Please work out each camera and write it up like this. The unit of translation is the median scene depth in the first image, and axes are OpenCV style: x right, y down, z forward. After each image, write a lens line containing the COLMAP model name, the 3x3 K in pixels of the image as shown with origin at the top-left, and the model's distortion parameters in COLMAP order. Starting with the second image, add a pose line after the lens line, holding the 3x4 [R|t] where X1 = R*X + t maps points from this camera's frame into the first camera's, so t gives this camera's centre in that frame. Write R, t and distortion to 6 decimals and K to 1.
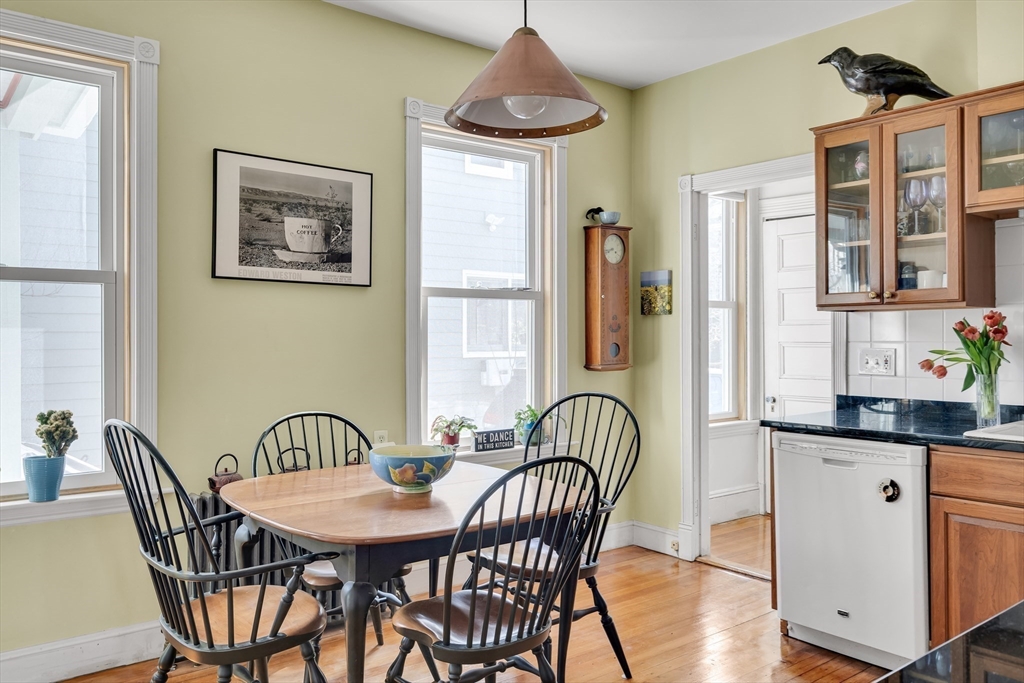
lens RADIAL K [[796.0, 0, 512.0], [0, 796.0, 341.5], [0, 0, 1]] dist [0.004738, 0.002470]
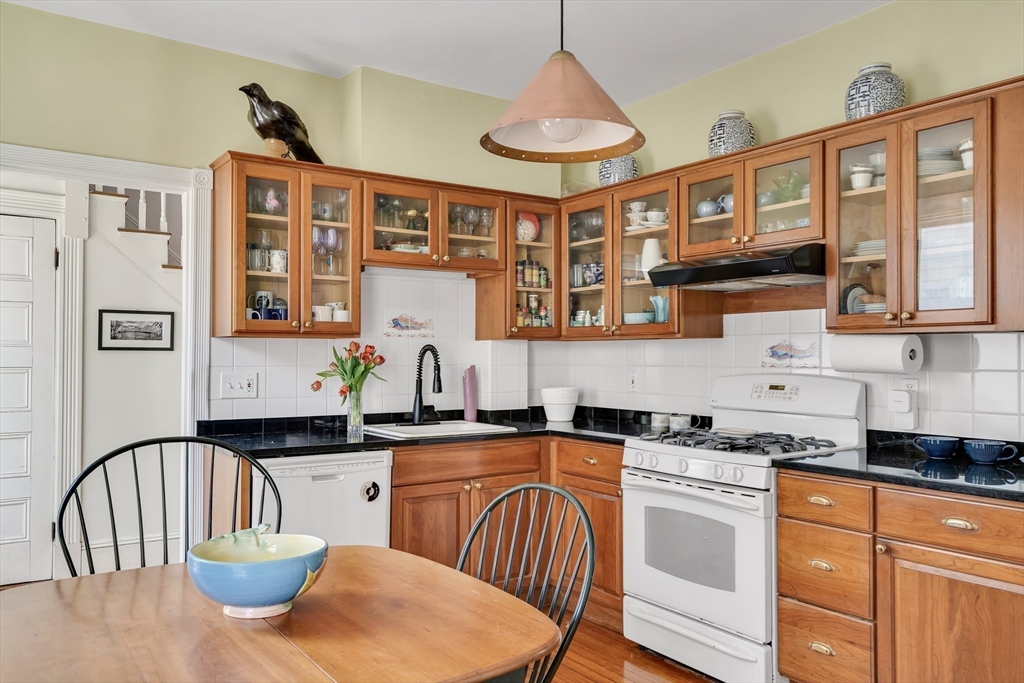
lens RADIAL K [[772.7, 0, 513.0], [0, 772.7, 350.7], [0, 0, 1]] dist [0.002834, -0.001026]
pose [[0.077312, 0.013239, 0.996919, -0.517810], [0.003349, 0.999903, -0.013538, -0.005335], [-0.997001, 0.004386, 0.077261, 0.544551]]
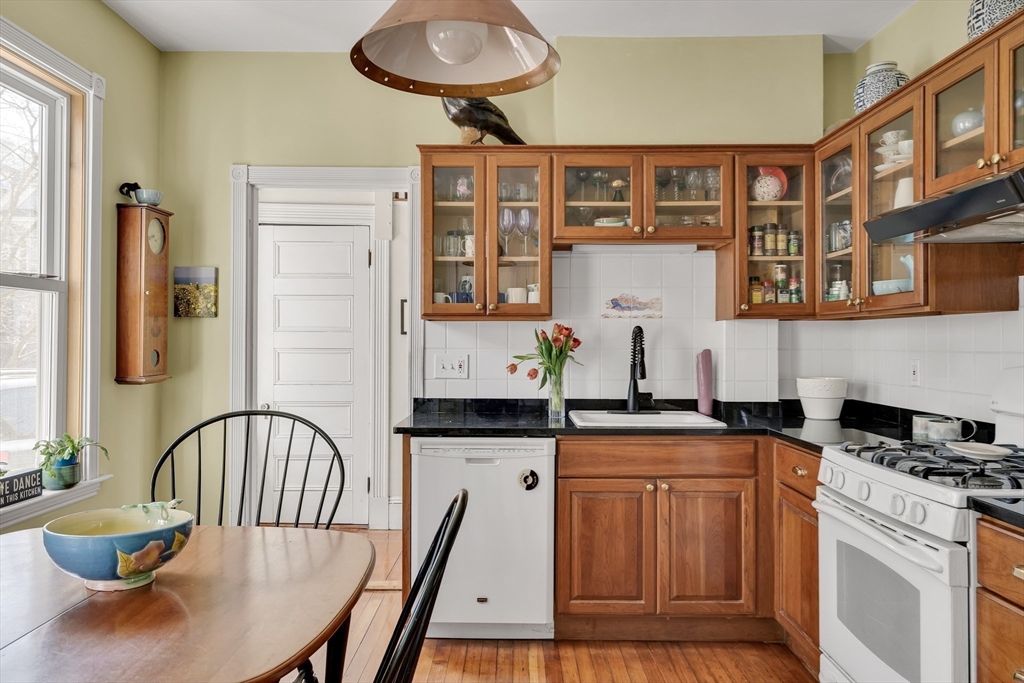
lens RADIAL K [[737.5, 0, 508.8], [0, 737.5, 340.7], [0, 0, 1]] dist [0.005859, 0.000706]
pose [[0.633560, 0.008266, 0.773650, -0.280460], [-0.001657, 0.999955, -0.009327, -0.001143], [-0.773692, 0.004627, 0.633545, 0.277345]]
